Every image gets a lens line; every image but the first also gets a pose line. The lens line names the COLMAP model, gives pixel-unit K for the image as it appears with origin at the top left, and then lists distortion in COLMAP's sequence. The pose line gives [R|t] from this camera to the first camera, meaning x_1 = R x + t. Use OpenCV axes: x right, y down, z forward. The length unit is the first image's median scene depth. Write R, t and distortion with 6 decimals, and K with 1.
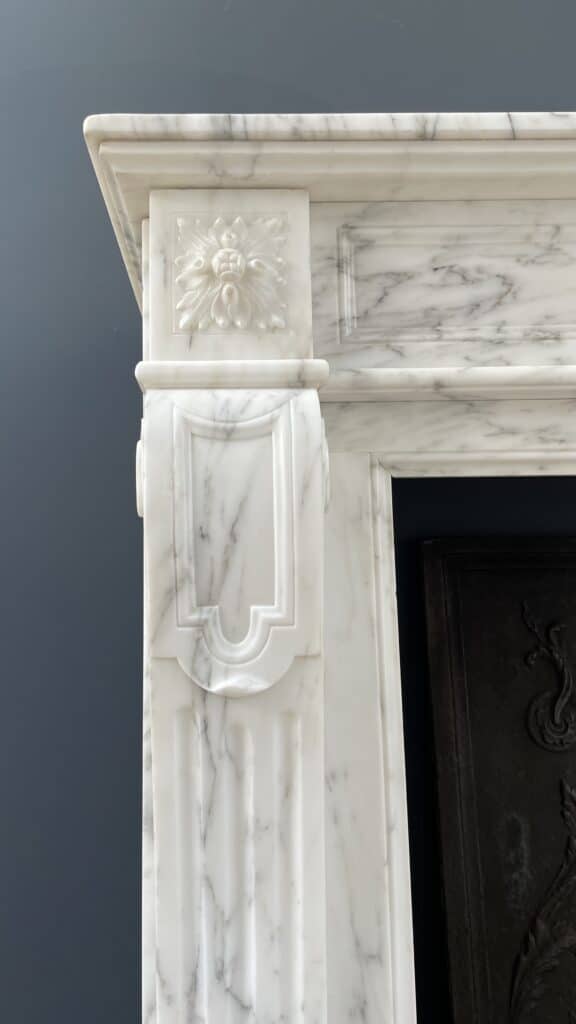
lens RADIAL K [[807.2, 0, 249.3], [0, 807.2, 505.7], [0, 0, 1]] dist [0.107208, -0.159378]
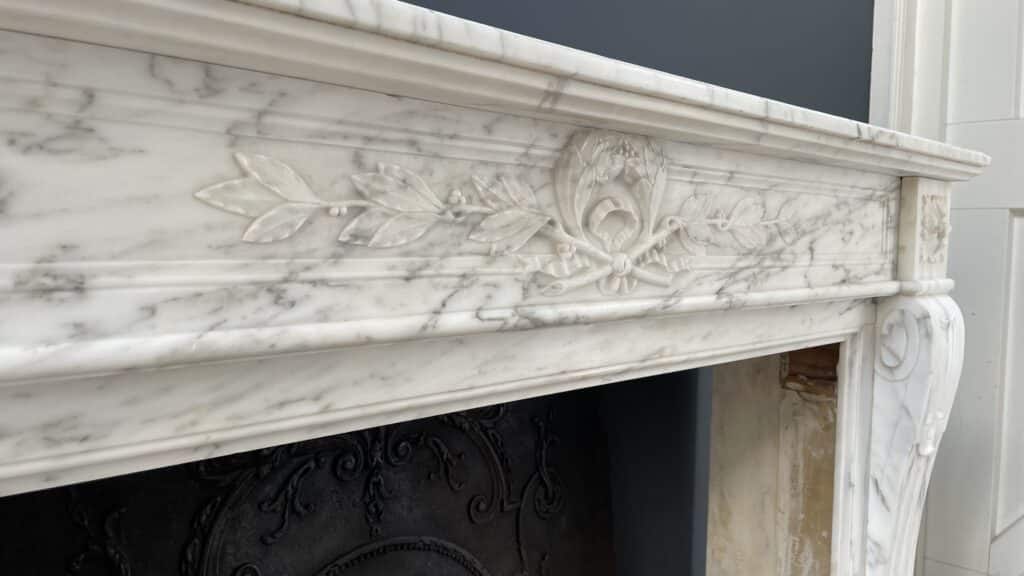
lens RADIAL K [[779.3, 0, 508.9], [0, 779.3, 281.3], [0, 0, 1]] dist [0.090313, -0.133070]
pose [[0.735450, -0.013519, 0.677444, 0.224576], [-0.121171, 0.981060, 0.151123, -0.350595], [-0.666657, -0.193230, 0.719883, 0.389230]]
